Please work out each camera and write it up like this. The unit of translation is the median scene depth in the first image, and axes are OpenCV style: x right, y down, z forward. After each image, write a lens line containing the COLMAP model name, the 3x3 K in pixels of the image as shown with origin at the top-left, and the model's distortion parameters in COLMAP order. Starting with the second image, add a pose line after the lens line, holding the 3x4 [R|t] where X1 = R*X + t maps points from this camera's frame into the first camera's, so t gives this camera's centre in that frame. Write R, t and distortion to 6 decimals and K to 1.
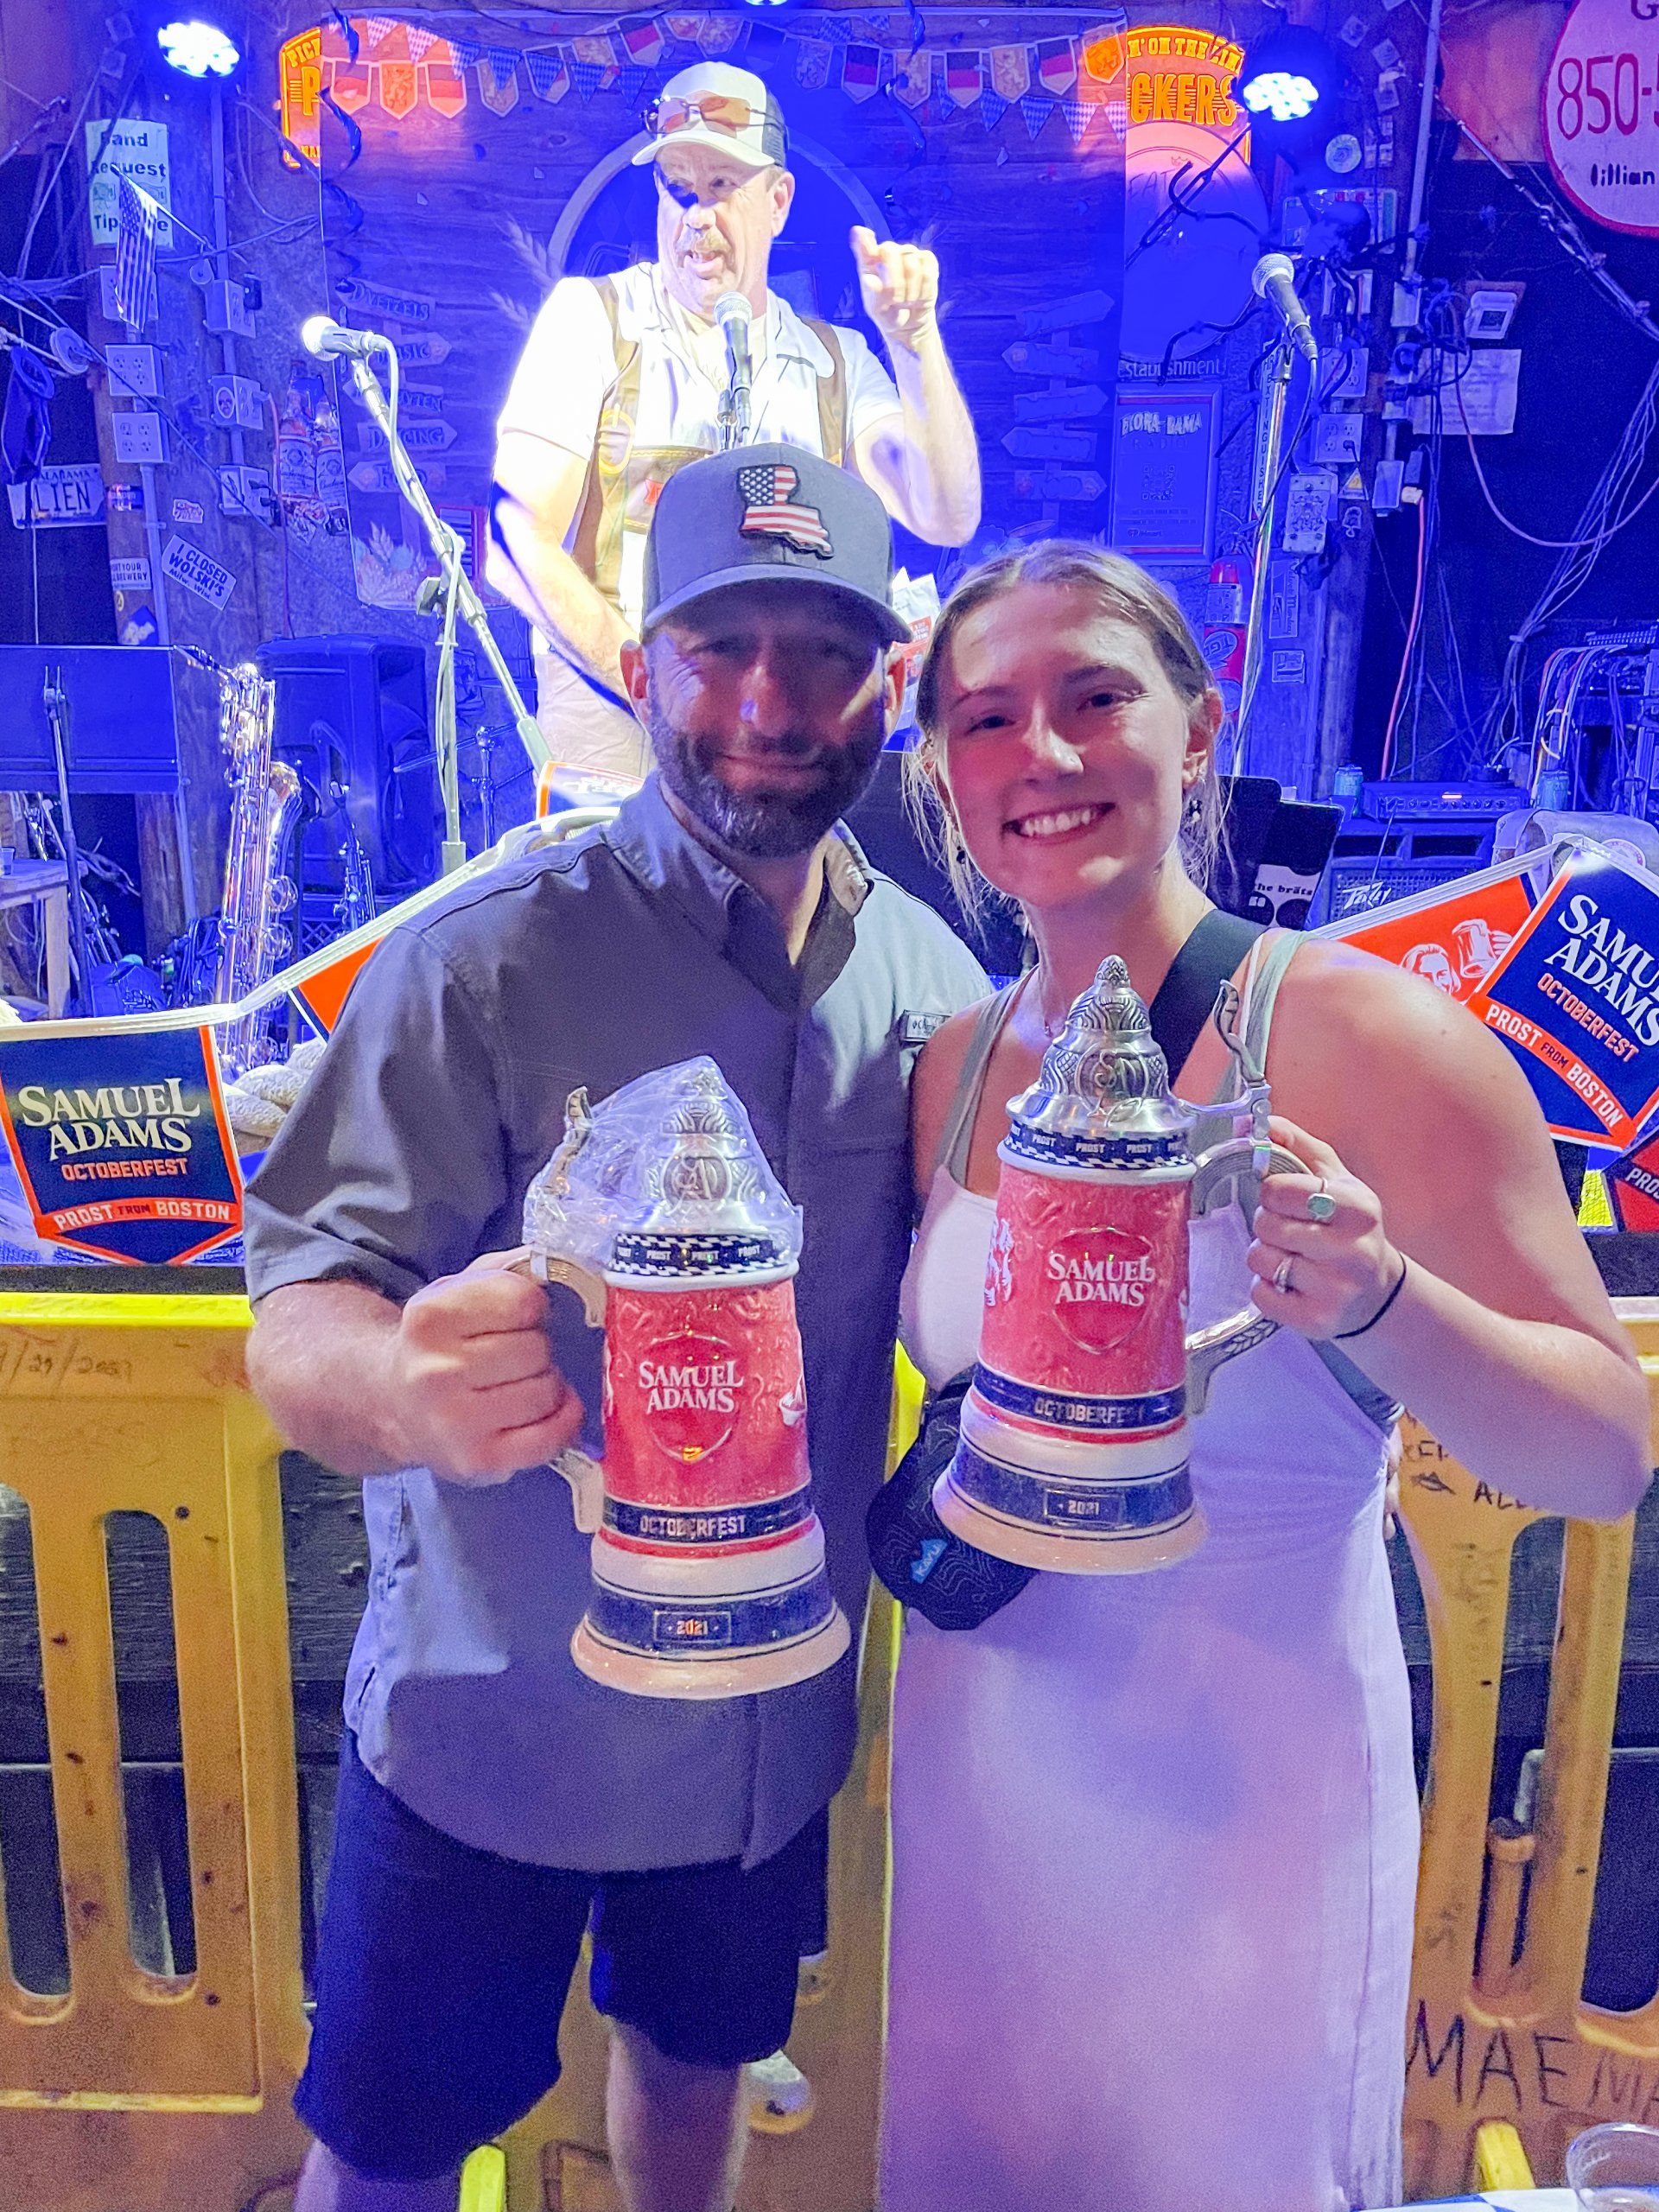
lens RADIAL K [[1656.1, 0, 809.5], [0, 1656.1, 1117.9], [0, 0, 1]] dist [0.057654, -0.087163]
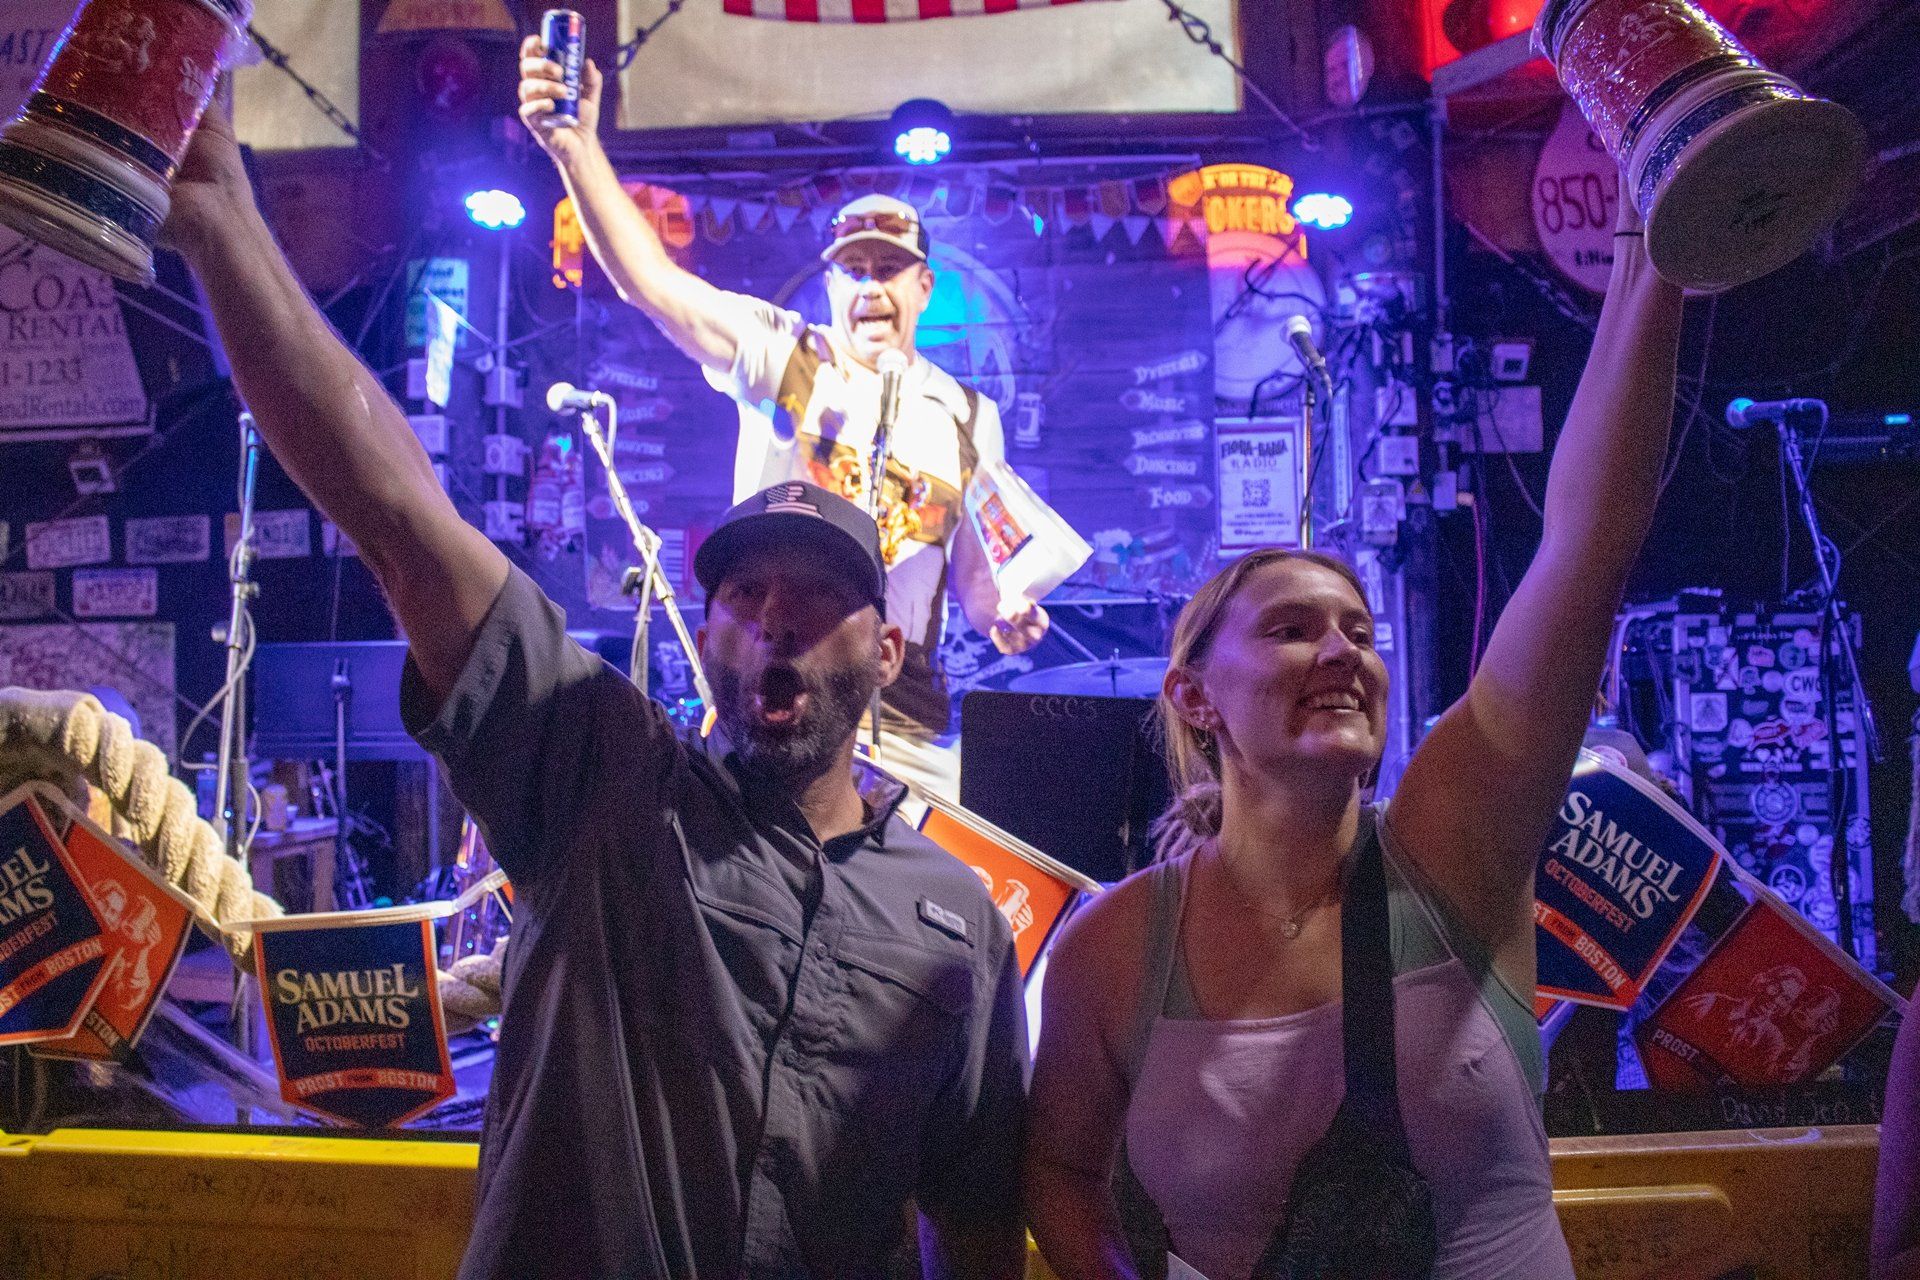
lens RADIAL K [[1541.5, 0, 907.5], [0, 1541.5, 607.8], [0, 0, 1]] dist [-0.159309, 0.136708]
pose [[0.998139, -0.023836, -0.056132, 0.020976], [0.006084, 0.954778, -0.297258, 0.022943], [0.060679, 0.296363, 0.953146, -0.035967]]
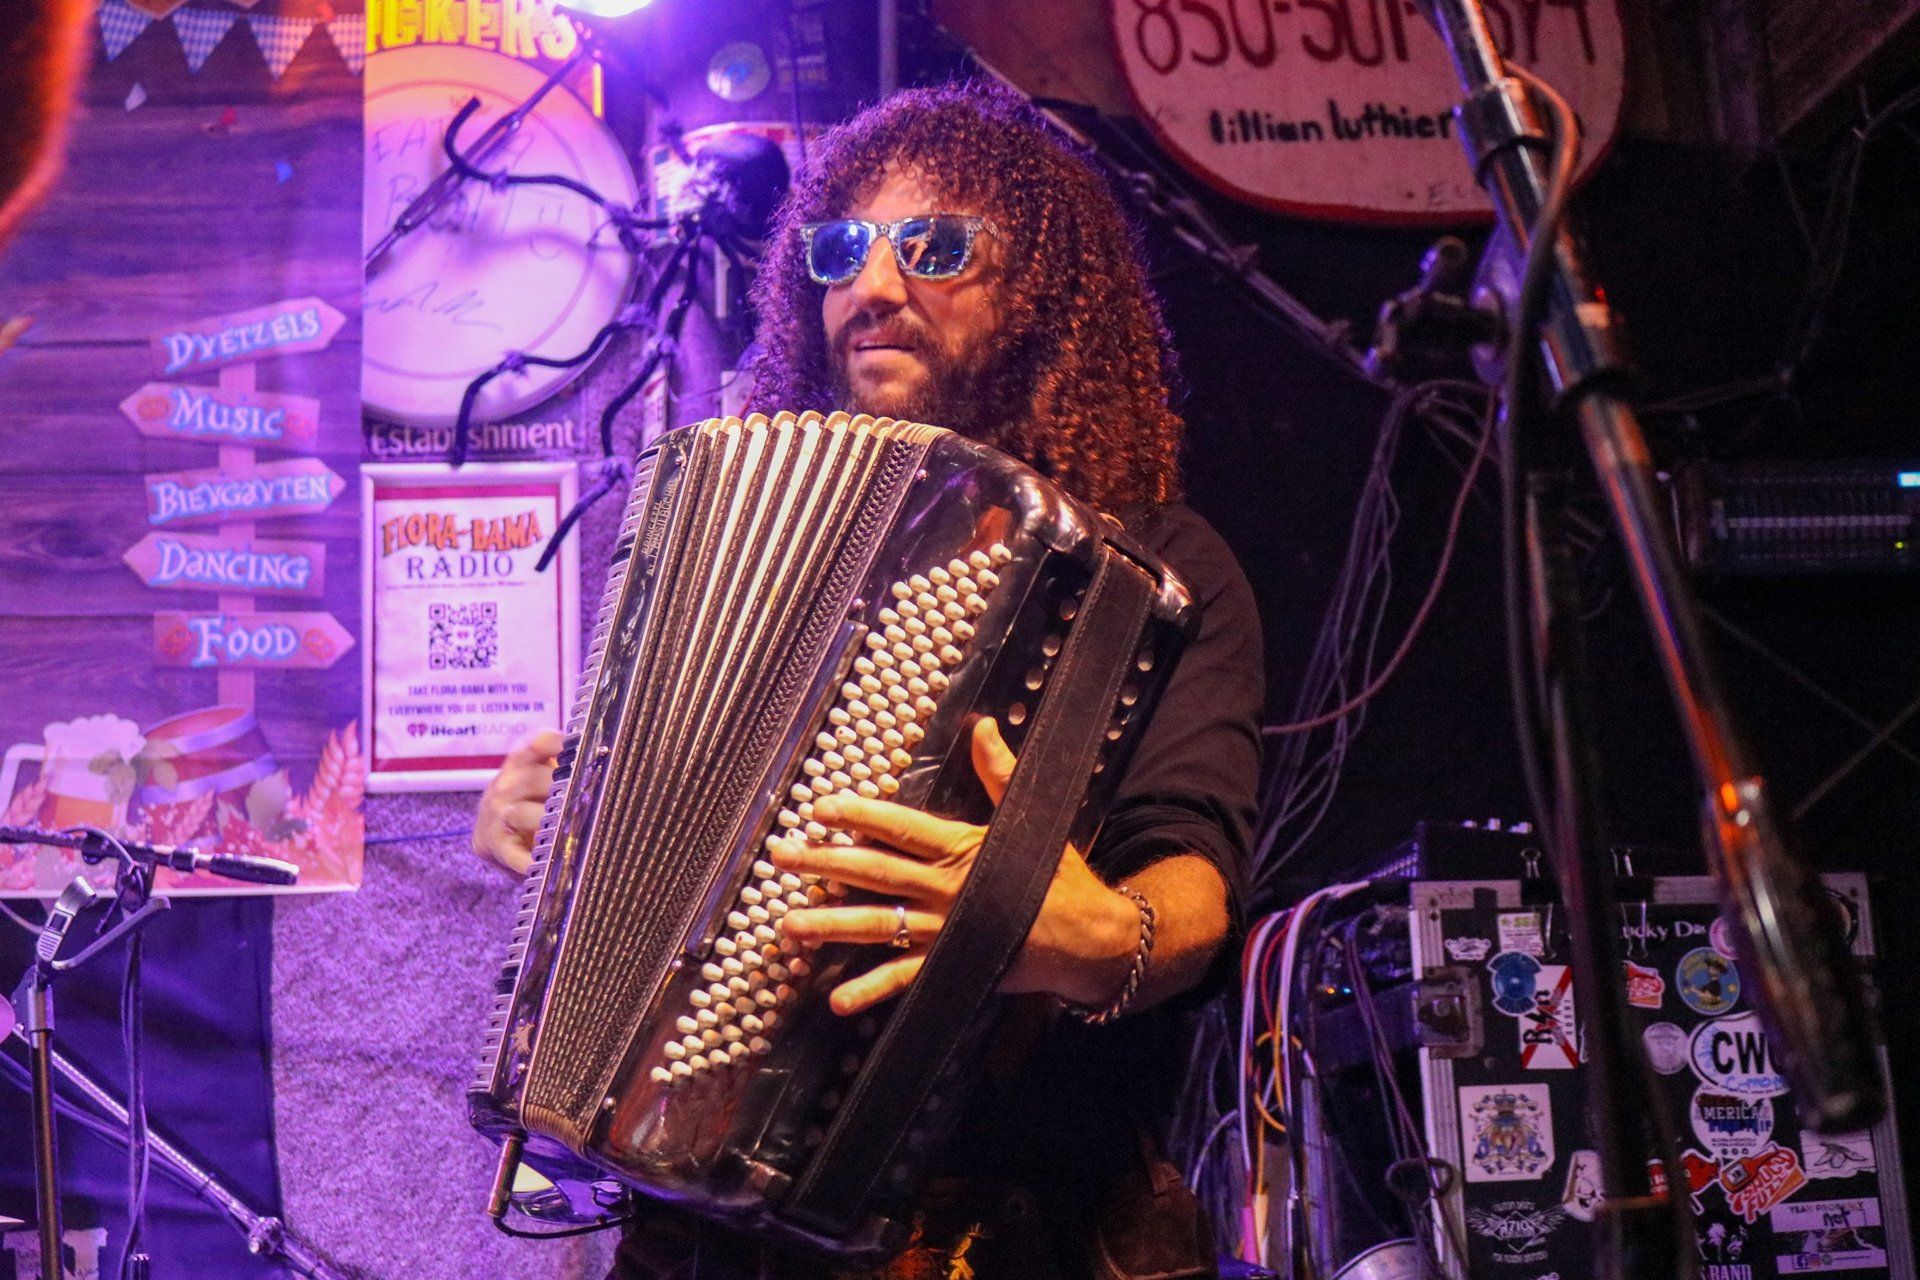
lens RADIAL K [[2409.9, 0, 856.1], [0, 2409.9, 638.1], [0, 0, 1]] dist [-0.042984, -0.013295]
pose [[0.994402, -0.019802, 0.103787, 0.280185], [0.065291, 0.887457, -0.456243, -0.048386], [-0.083072, 0.460465, 0.883782, 0.393336]]
